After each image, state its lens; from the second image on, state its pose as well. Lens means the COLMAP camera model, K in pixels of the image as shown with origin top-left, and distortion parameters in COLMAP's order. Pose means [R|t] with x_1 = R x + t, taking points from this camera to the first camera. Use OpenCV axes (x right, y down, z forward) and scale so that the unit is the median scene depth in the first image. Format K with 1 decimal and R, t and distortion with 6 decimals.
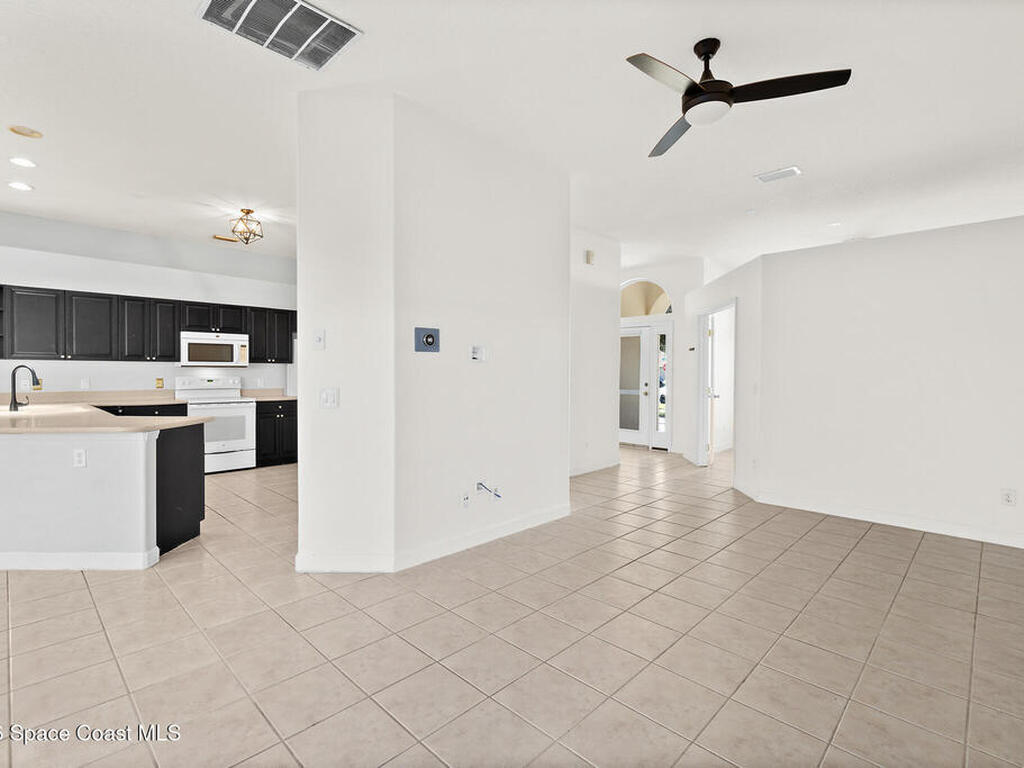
lens RADIAL K [[497.1, 0, 500.9], [0, 497.1, 373.3], [0, 0, 1]] dist [0.001810, 0.000461]
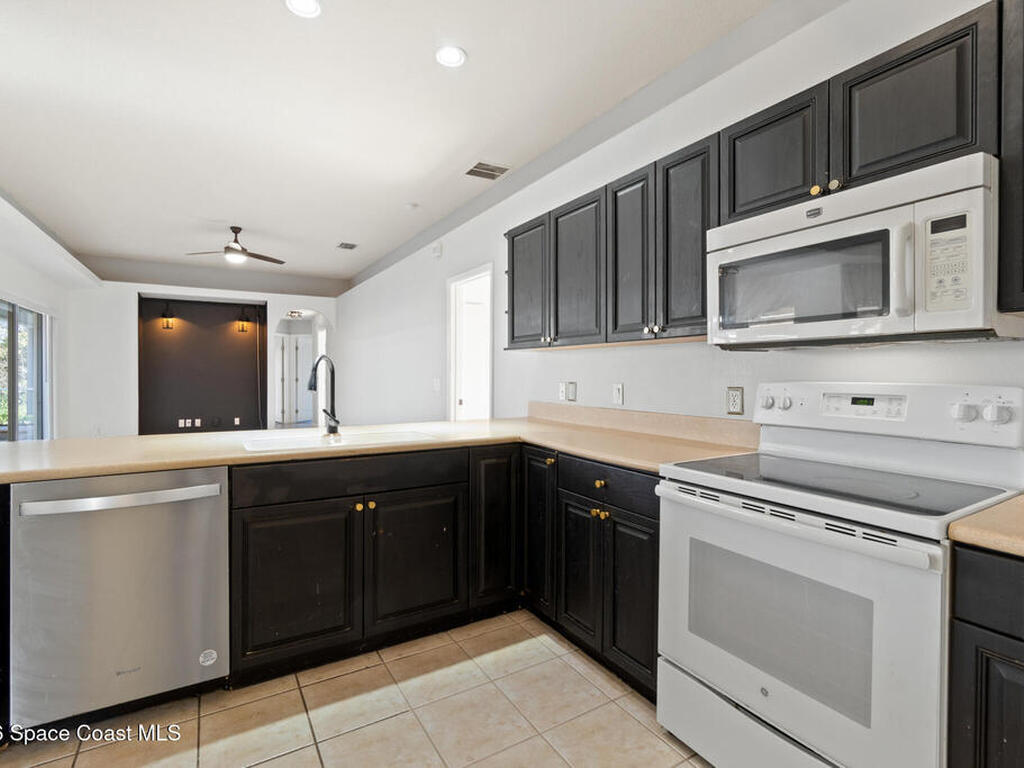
lens RADIAL K [[490.7, 0, 501.8], [0, 490.7, 377.3], [0, 0, 1]] dist [-0.001208, 0.001142]
pose [[-0.246804, 0.003099, -0.969061, -0.320124], [-0.007617, 0.999958, 0.005138, 0.003493], [0.969036, 0.008650, -0.246770, 0.948407]]
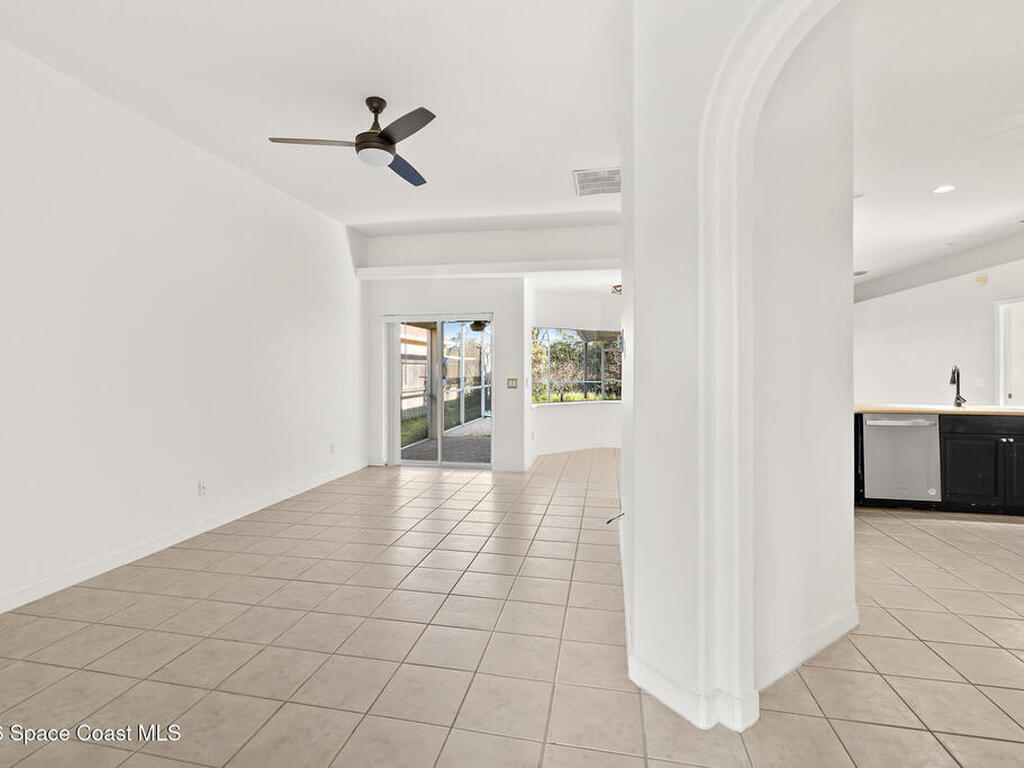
lens RADIAL K [[498.9, 0, 506.7], [0, 498.9, 368.7], [0, 0, 1]] dist [-0.002570, -0.000037]
pose [[-0.830653, -0.003750, -0.556778, 0.370577], [-0.003239, 0.999993, -0.001904, -0.003324], [0.556781, 0.000222, -0.830659, 0.967335]]
